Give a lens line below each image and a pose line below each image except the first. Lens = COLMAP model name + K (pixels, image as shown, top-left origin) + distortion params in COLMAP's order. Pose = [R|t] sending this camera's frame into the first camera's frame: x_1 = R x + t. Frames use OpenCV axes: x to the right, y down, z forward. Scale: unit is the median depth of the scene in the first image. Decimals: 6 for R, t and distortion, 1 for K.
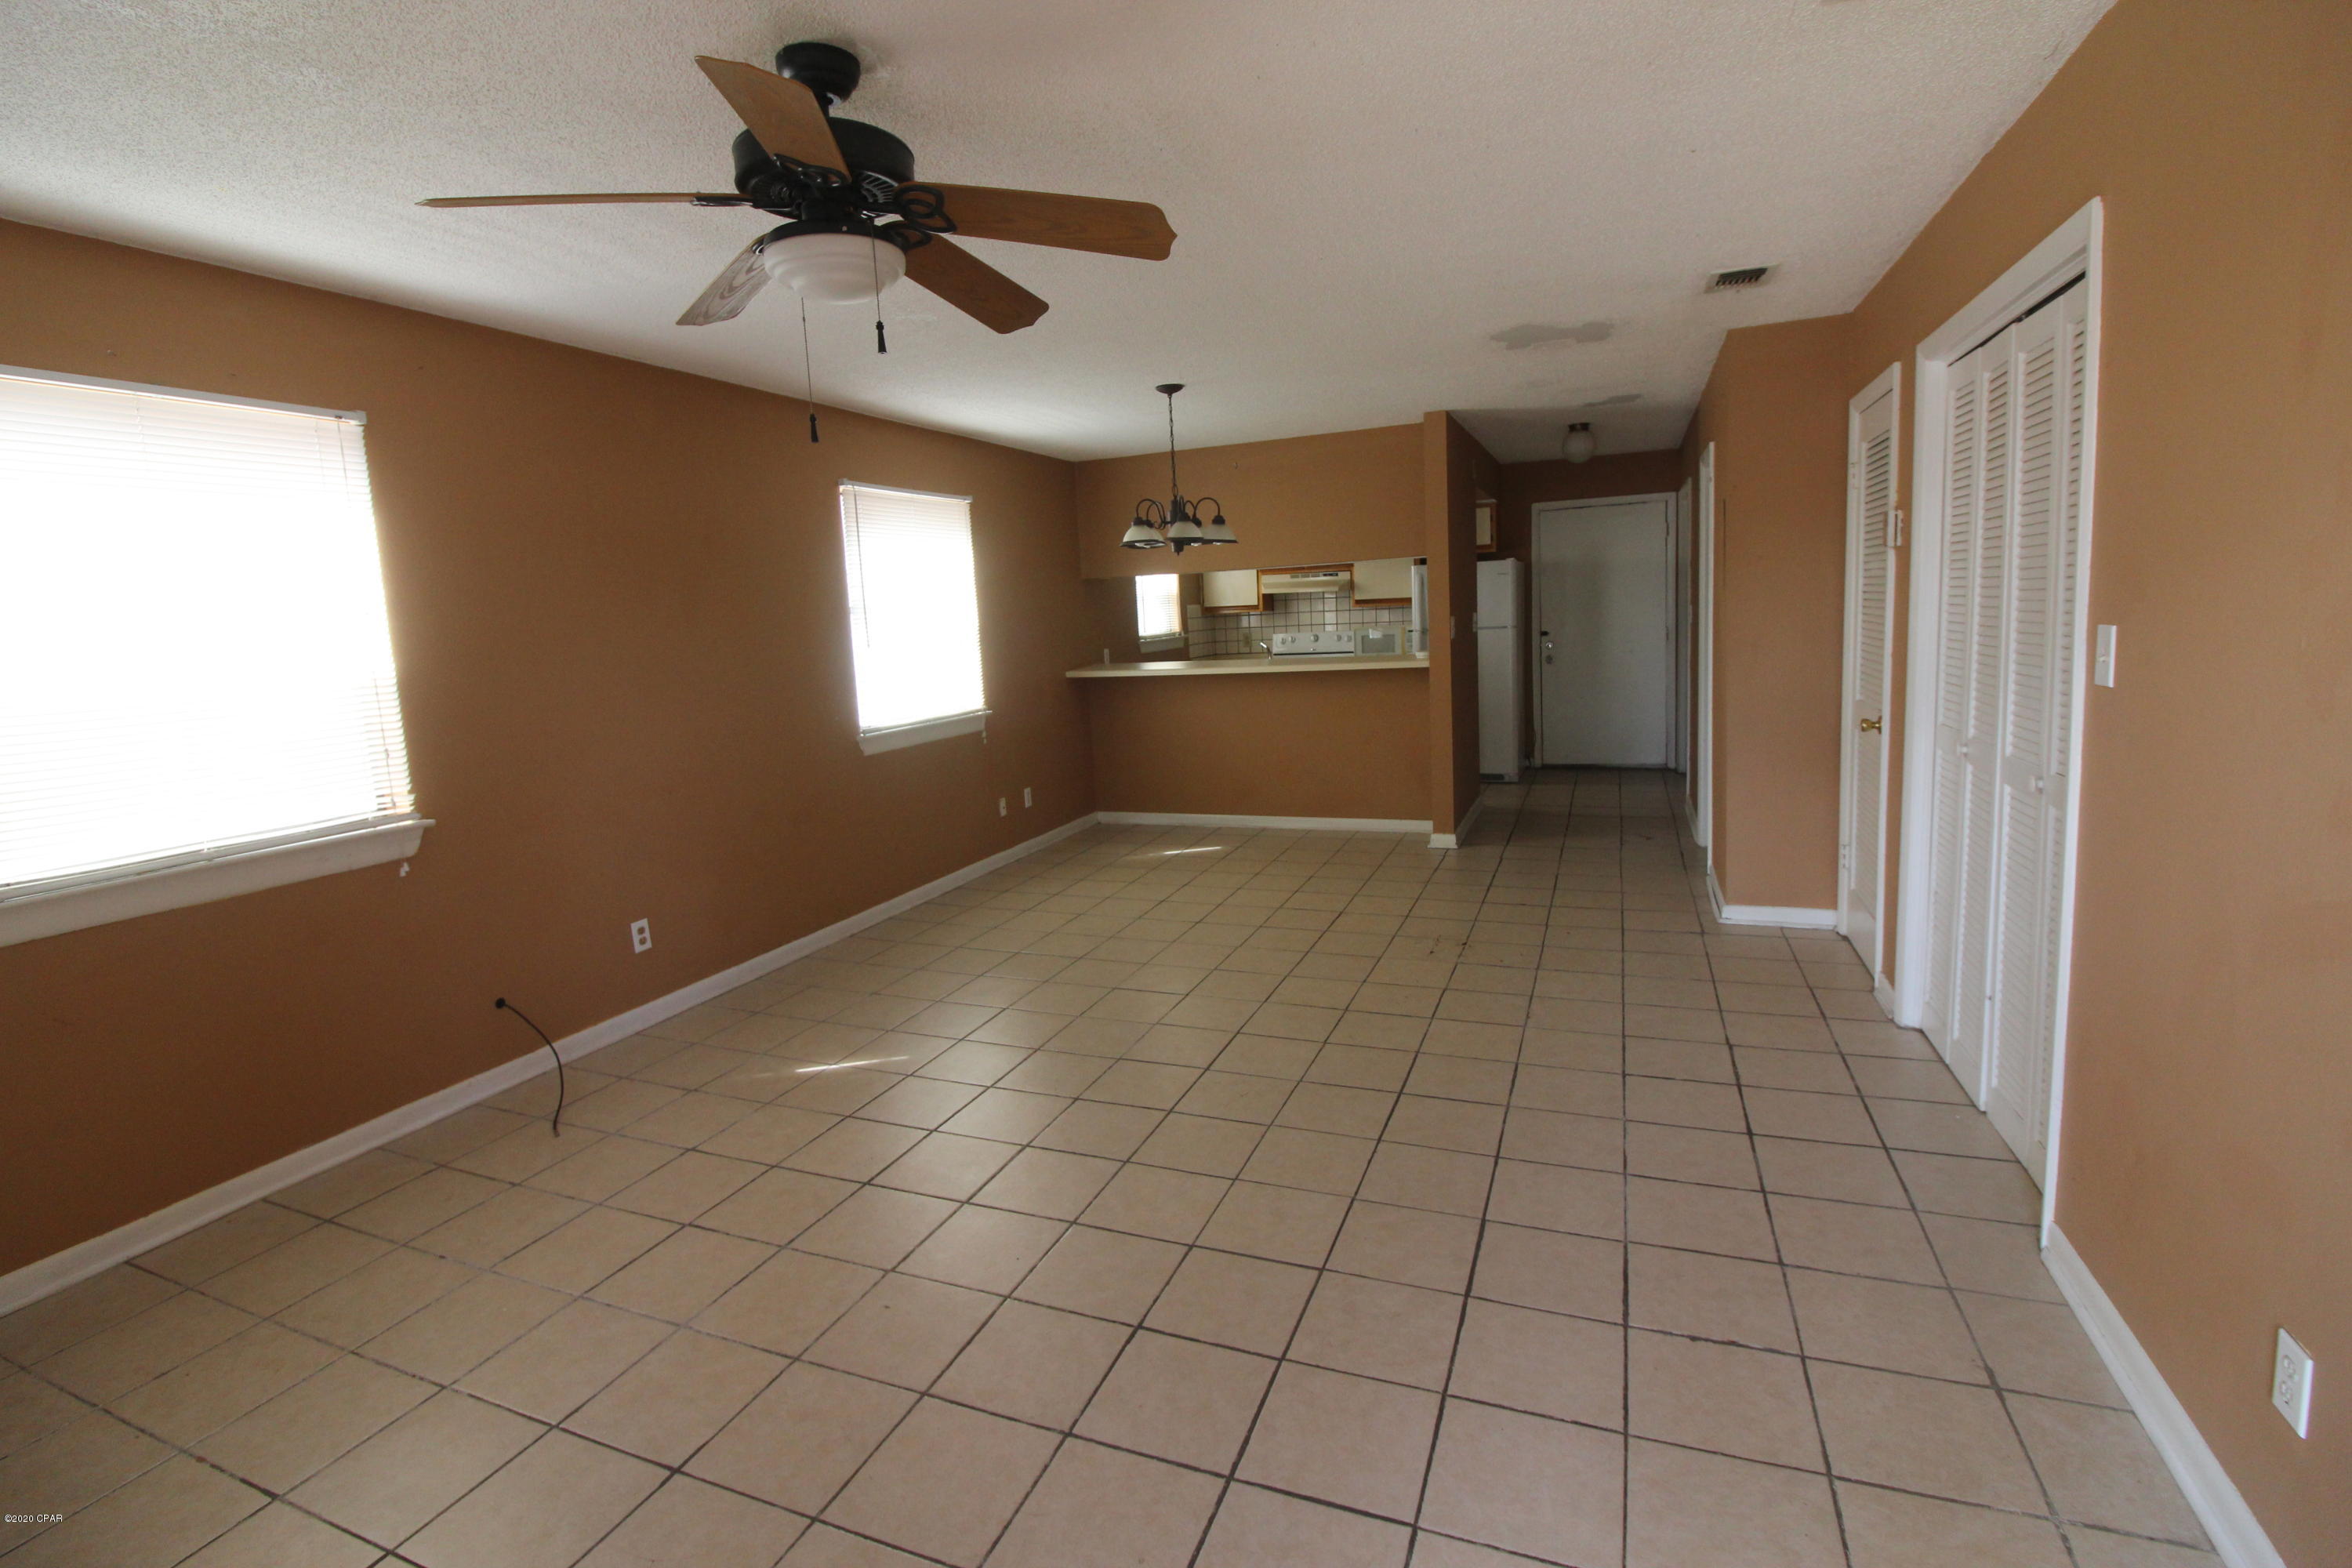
lens RADIAL K [[1088.2, 0, 1170.1], [0, 1088.2, 753.1], [0, 0, 1]] dist [0.017318, -0.000555]
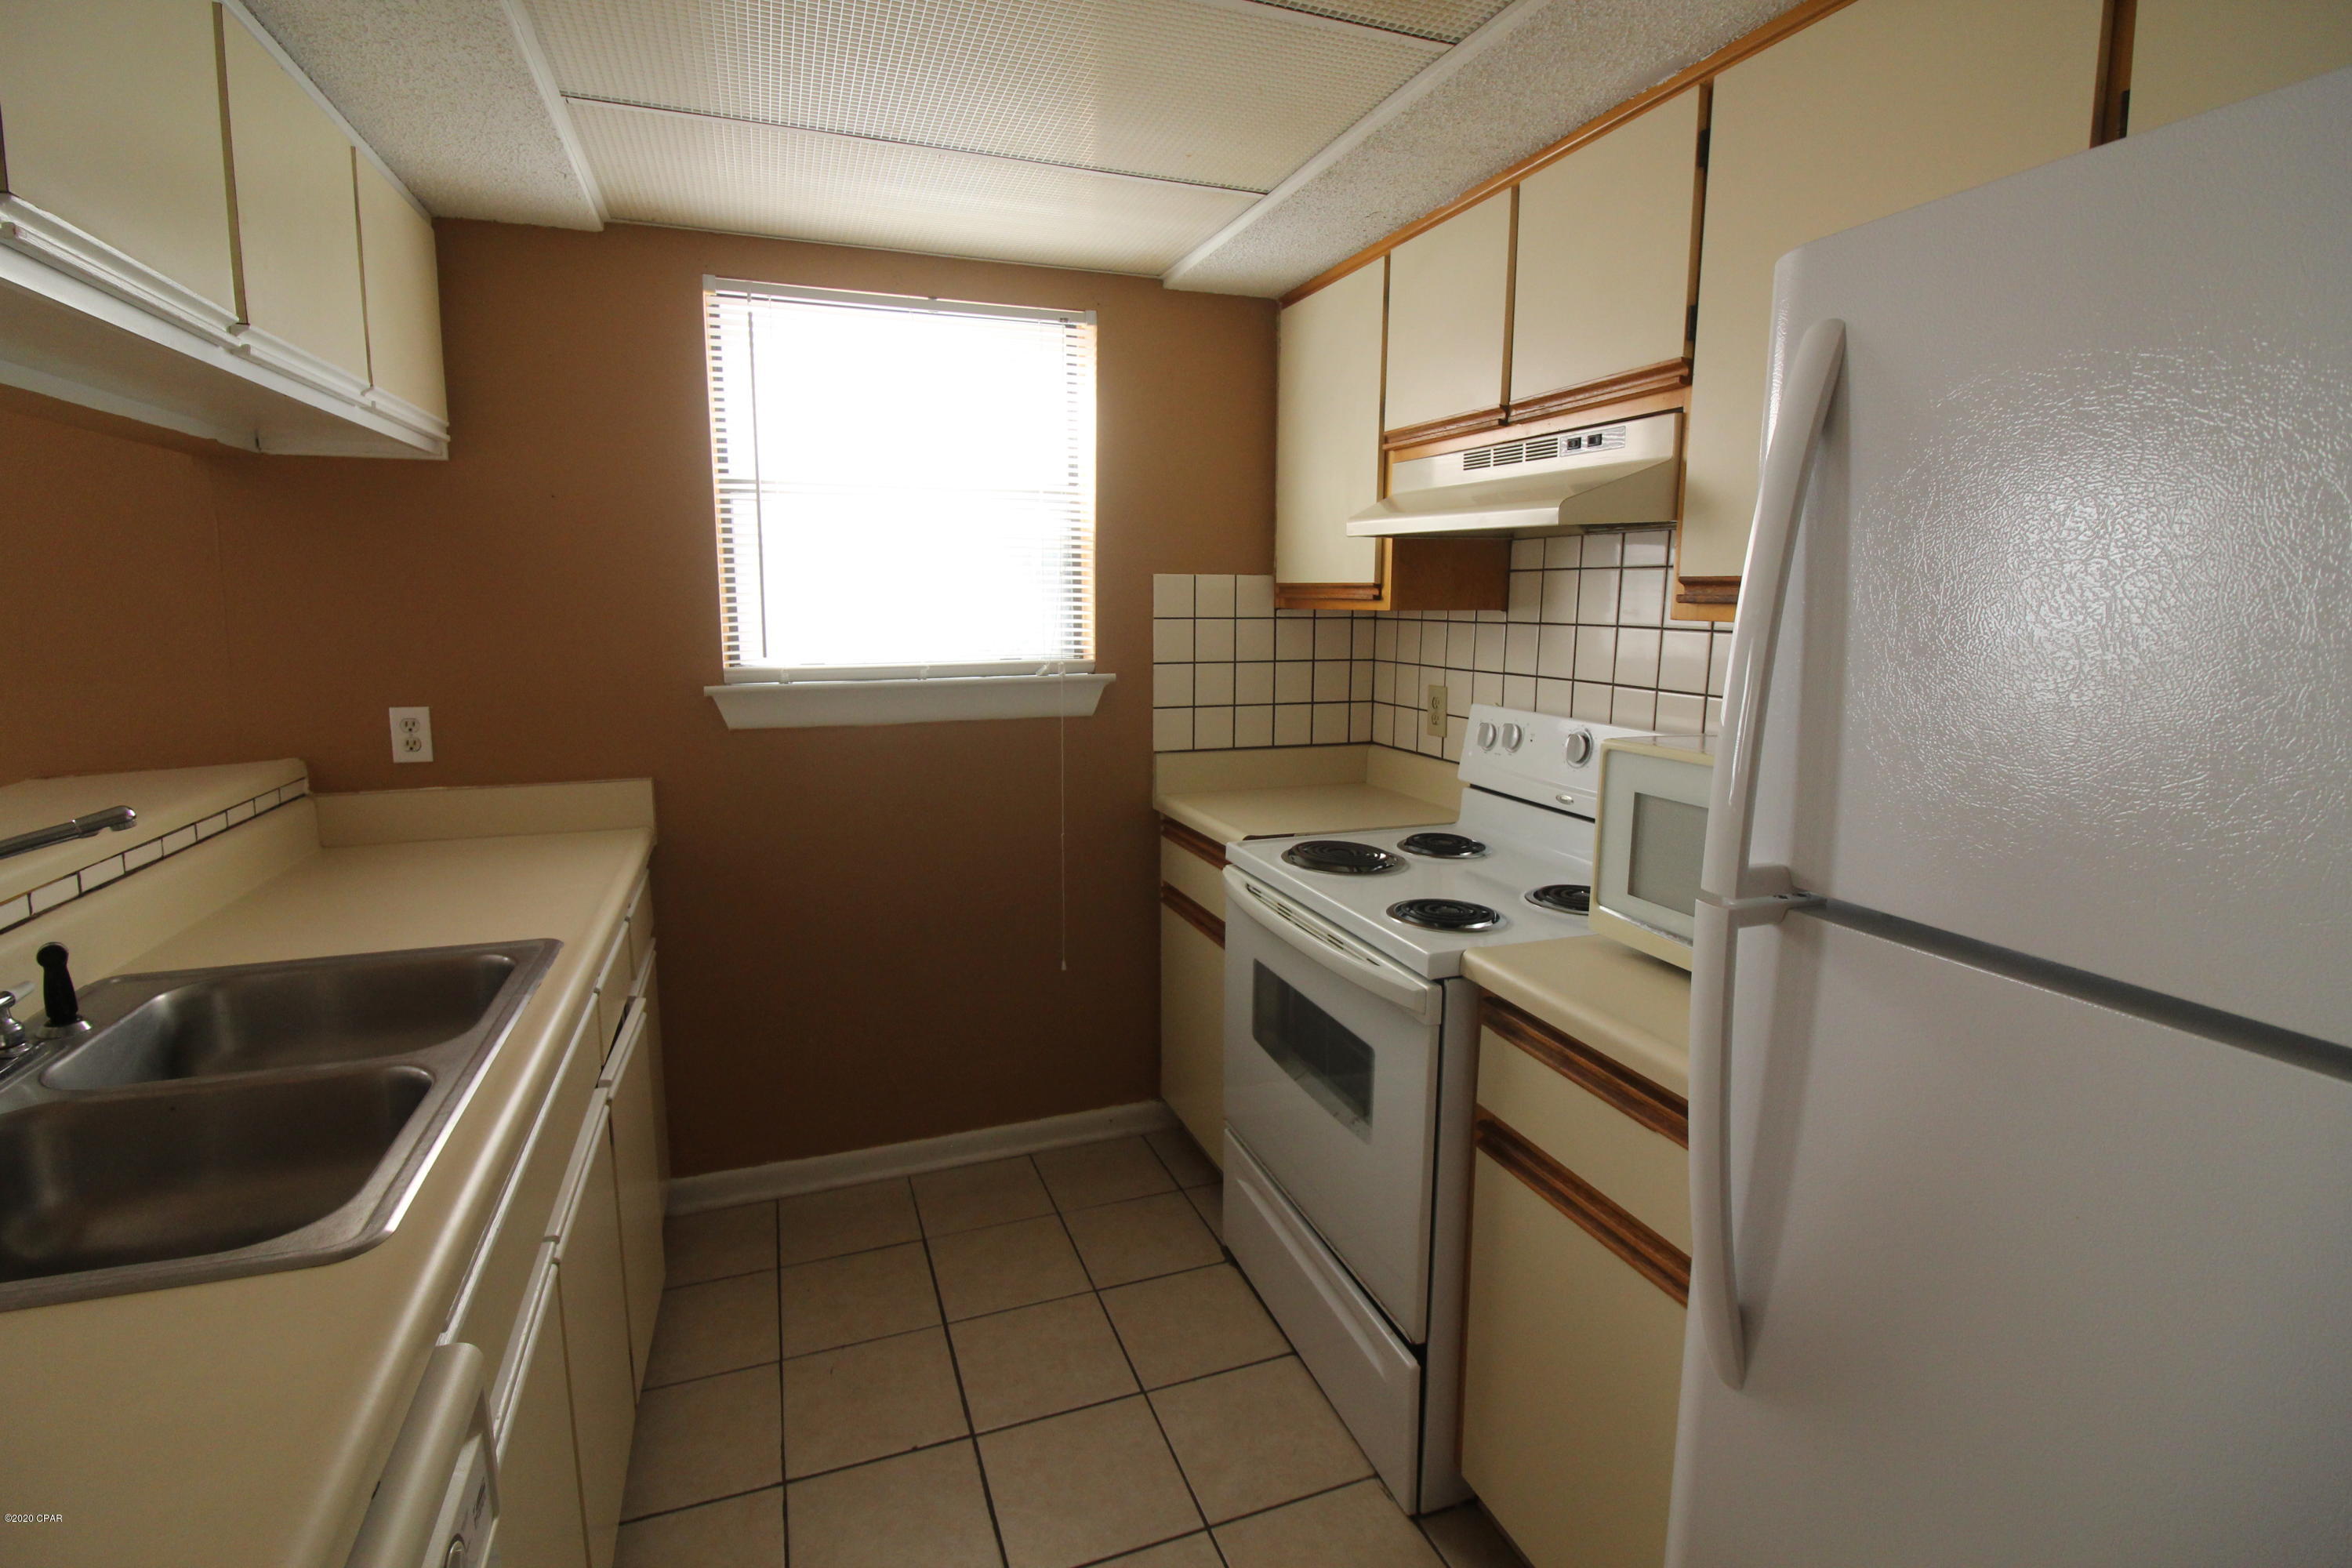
lens RADIAL K [[1088.2, 0, 1170.1], [0, 1088.2, 753.1], [0, 0, 1]] dist [0.017318, -0.000555]
pose [[0.672977, 0.156031, -0.723018, 0.240688], [-0.131169, 0.987179, 0.090948, -0.115451], [0.727940, 0.033631, 0.684816, 0.802083]]
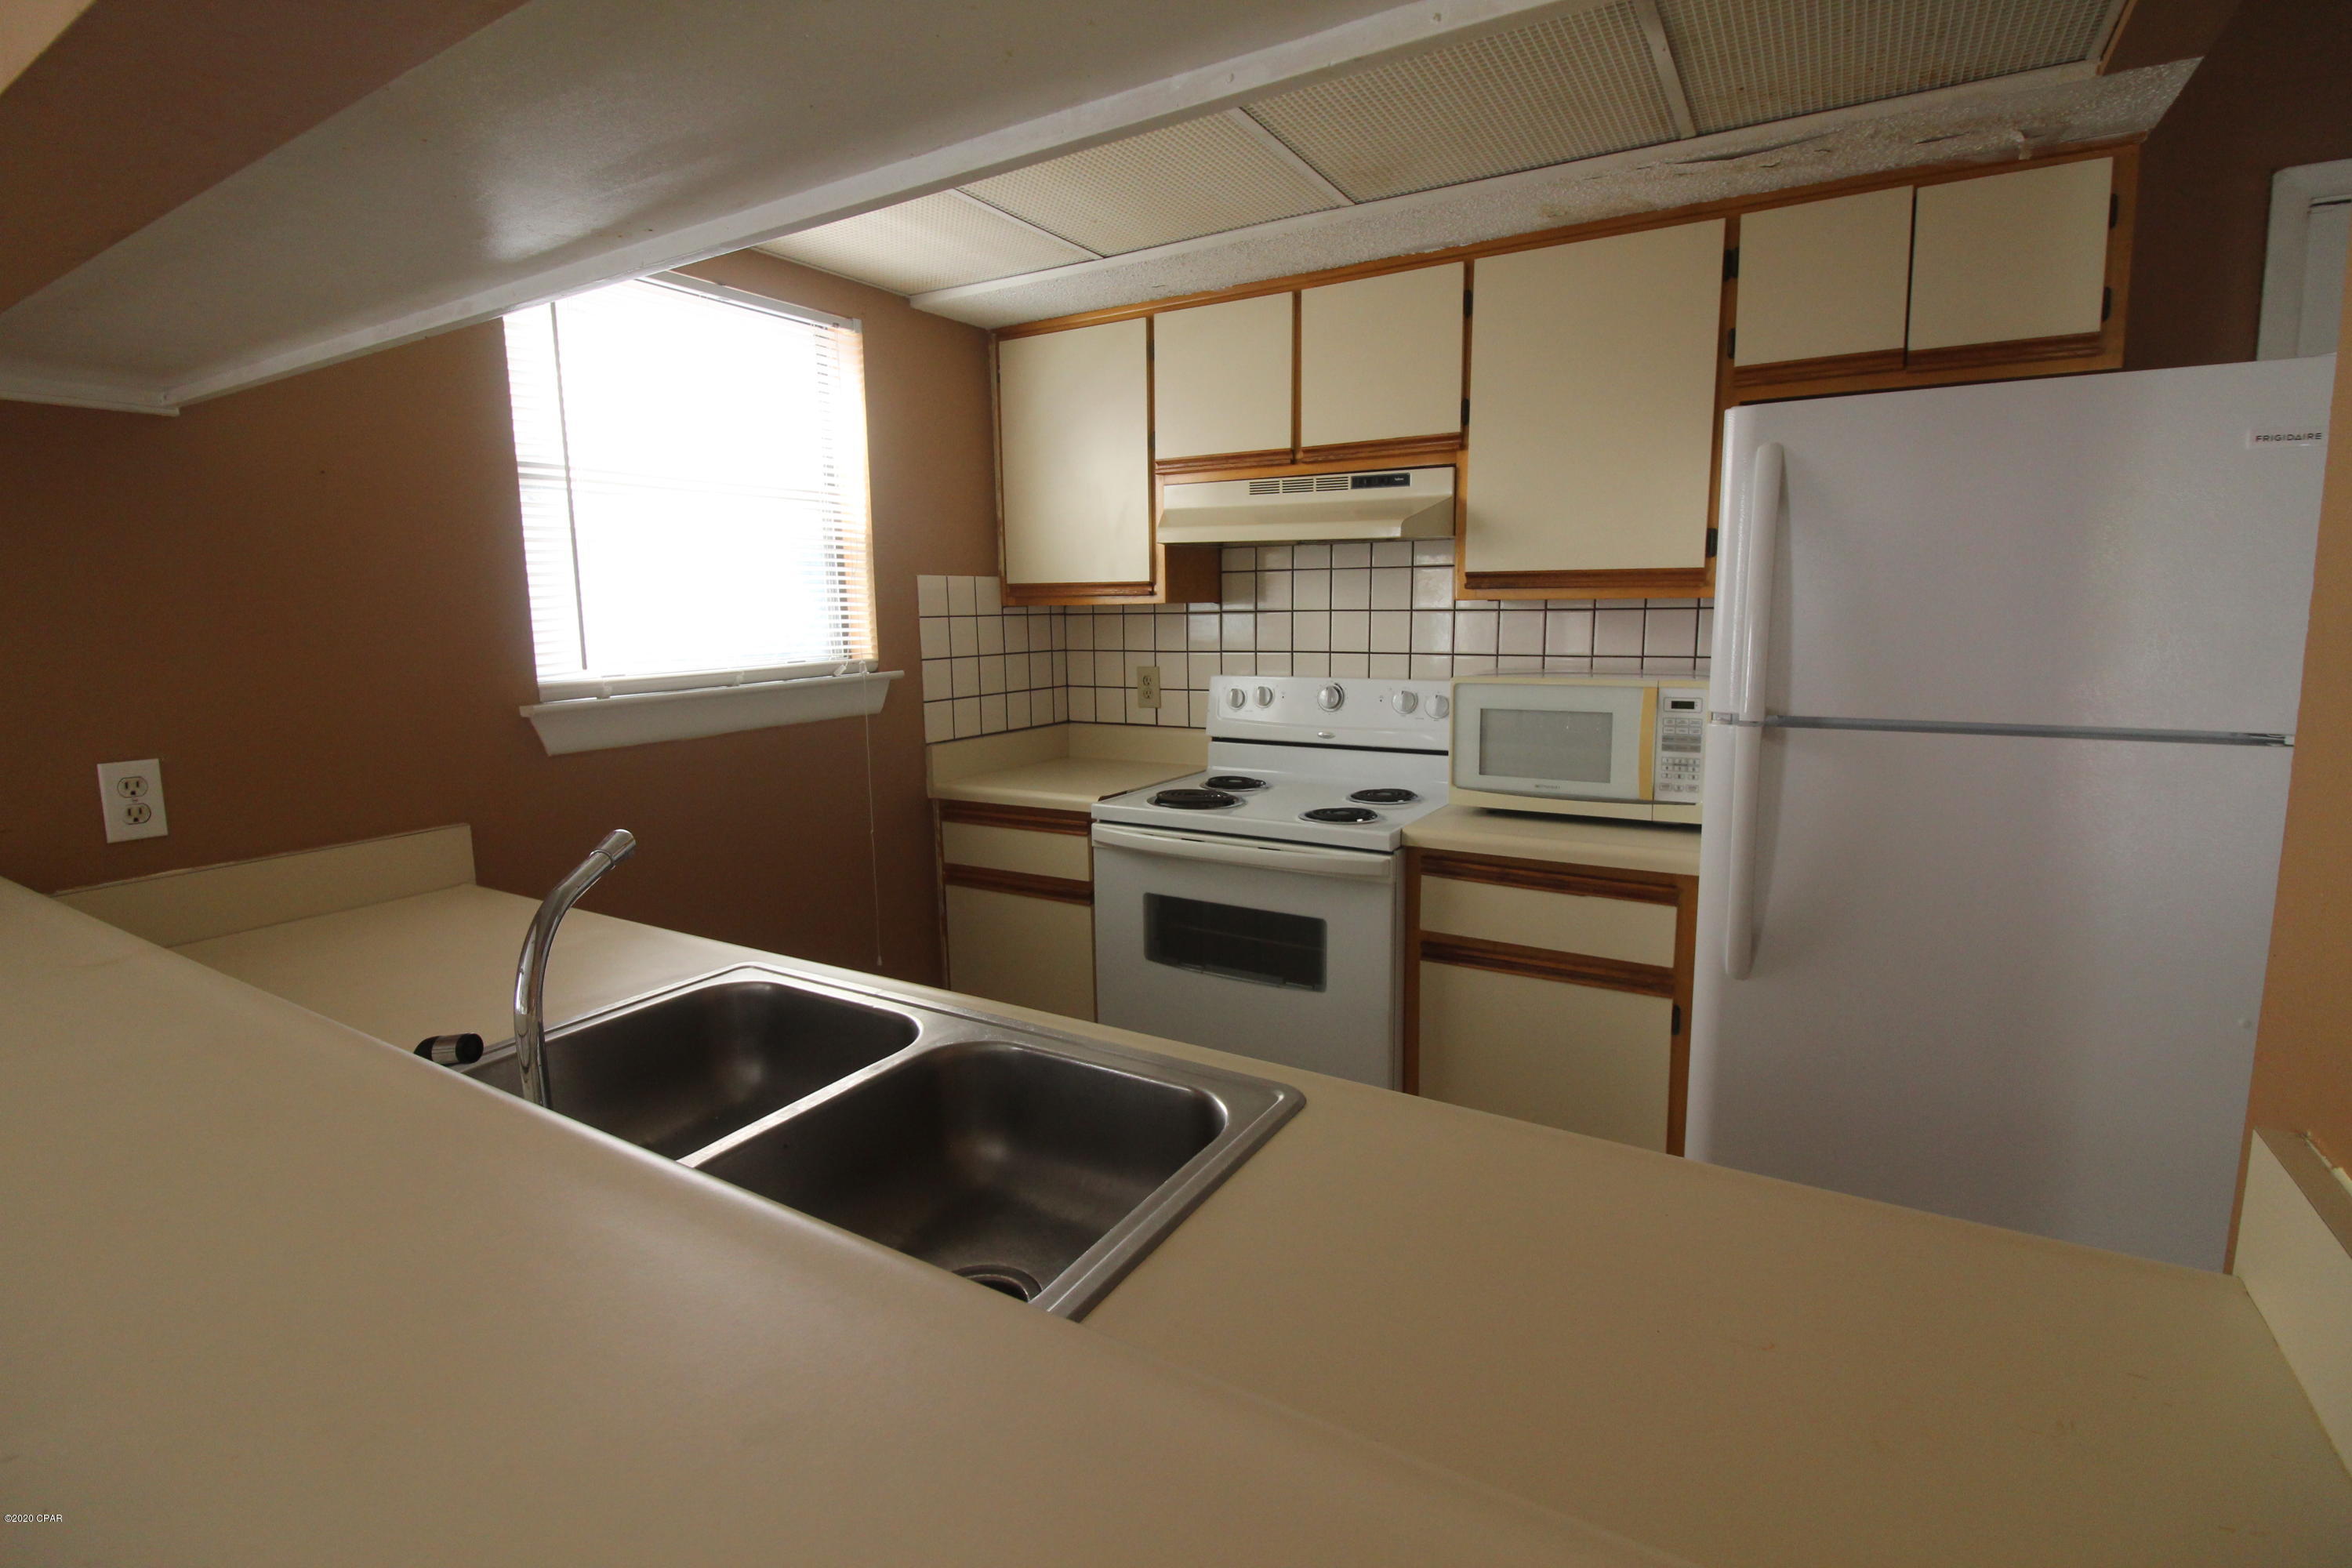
lens RADIAL K [[1088.2, 0, 1170.1], [0, 1088.2, 753.1], [0, 0, 1]] dist [0.017318, -0.000555]
pose [[0.987351, 0.053000, -0.149431, 0.136638], [-0.051093, 0.998556, 0.016569, -0.093853], [0.150093, -0.008725, 0.988633, 0.700604]]
